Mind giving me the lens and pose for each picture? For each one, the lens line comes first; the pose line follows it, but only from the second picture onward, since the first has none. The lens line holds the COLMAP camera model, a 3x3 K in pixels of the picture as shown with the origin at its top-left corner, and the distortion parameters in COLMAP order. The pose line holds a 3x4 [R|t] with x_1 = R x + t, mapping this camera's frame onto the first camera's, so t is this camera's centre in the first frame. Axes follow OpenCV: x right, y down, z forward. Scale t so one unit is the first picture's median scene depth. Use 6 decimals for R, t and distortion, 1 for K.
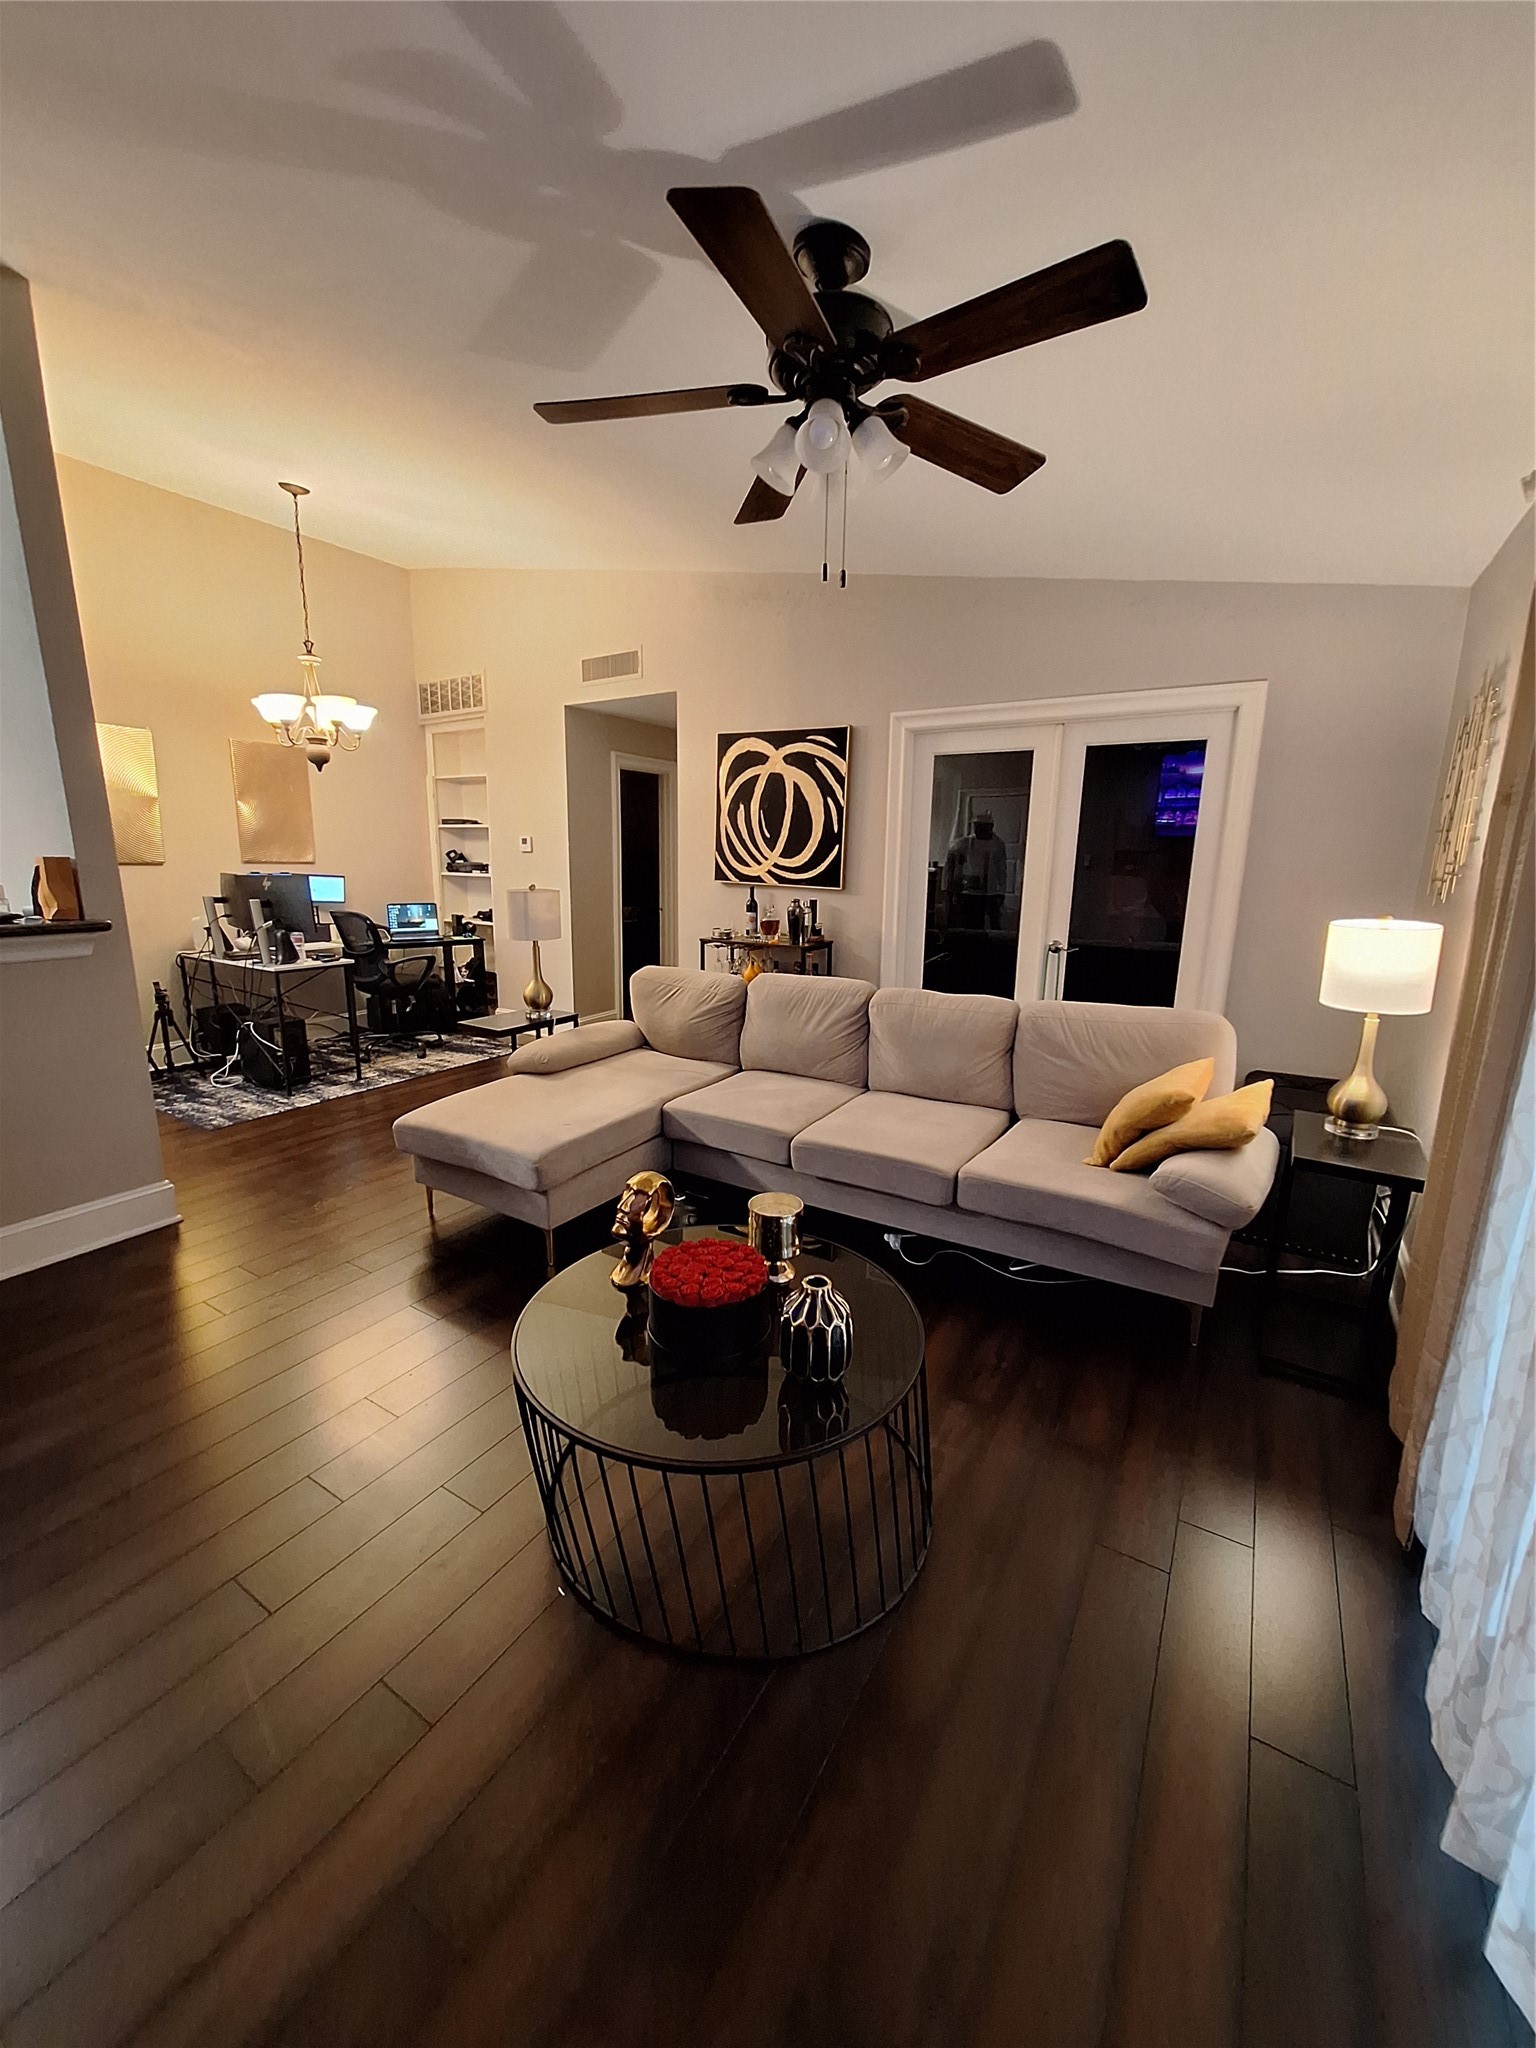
lens RADIAL K [[808.5, 0, 758.8], [0, 808.5, 1015.3], [0, 0, 1]] dist [-0.004321, -0.000268]
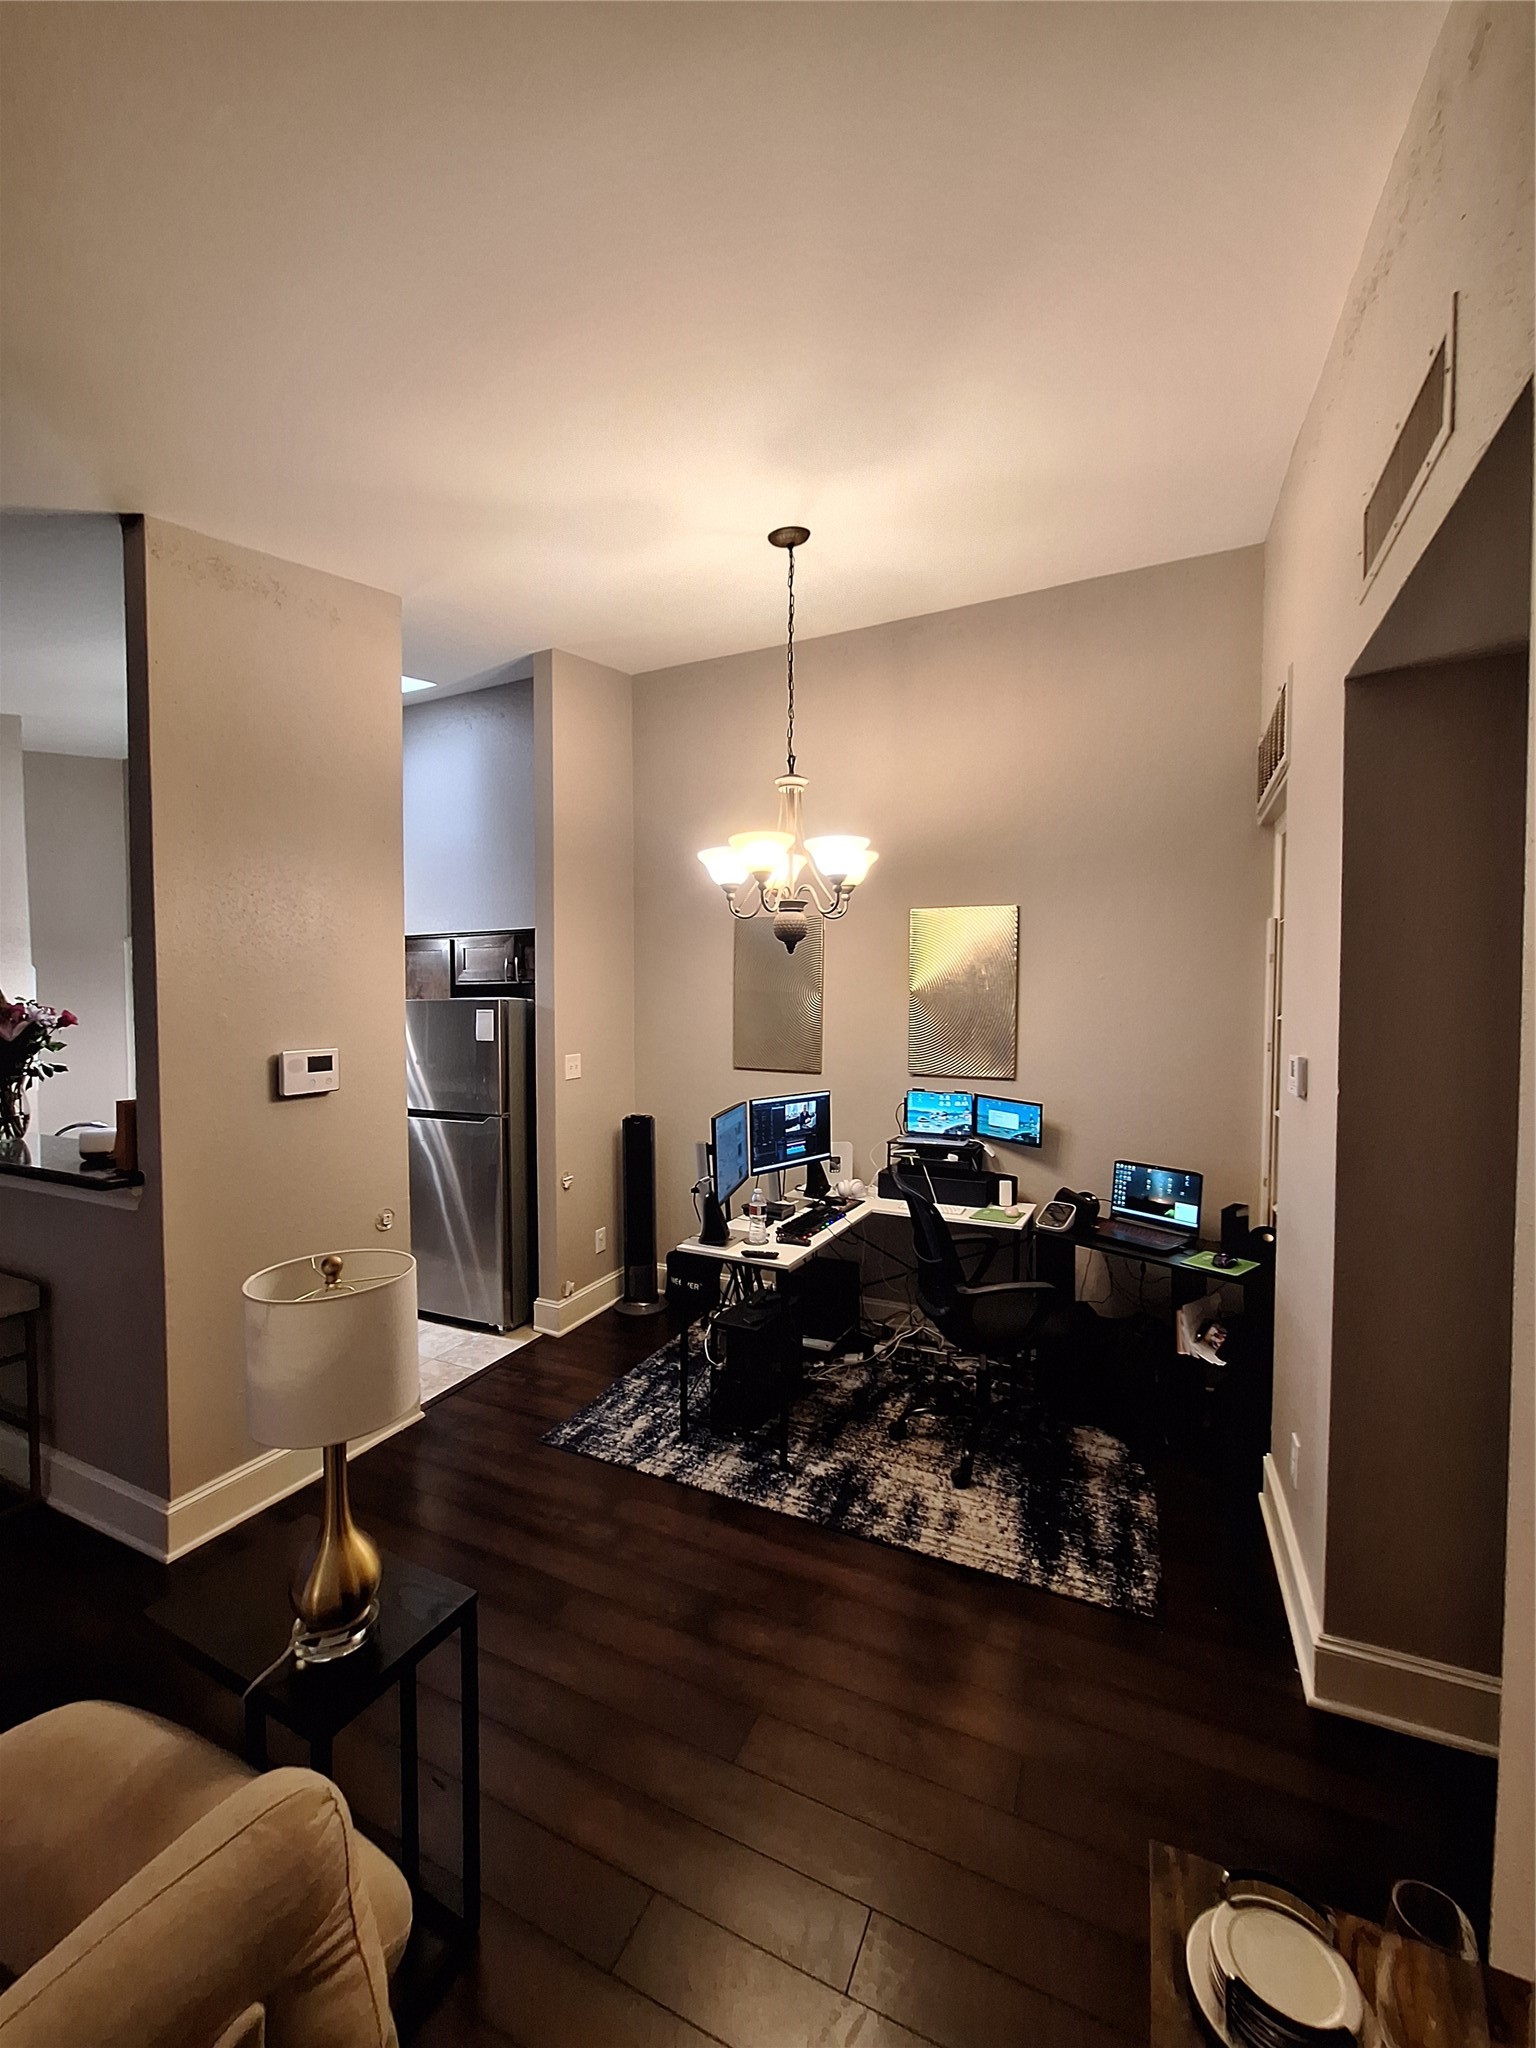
lens RADIAL K [[808.5, 0, 766.2], [0, 808.5, 1031.2], [0, 0, 1]] dist [-0.004321, -0.000268]
pose [[0.119276, 0.028104, -0.992463, 0.073963], [-0.191122, 0.981554, 0.004825, -0.246218], [0.974292, 0.189106, 0.122447, 0.929906]]
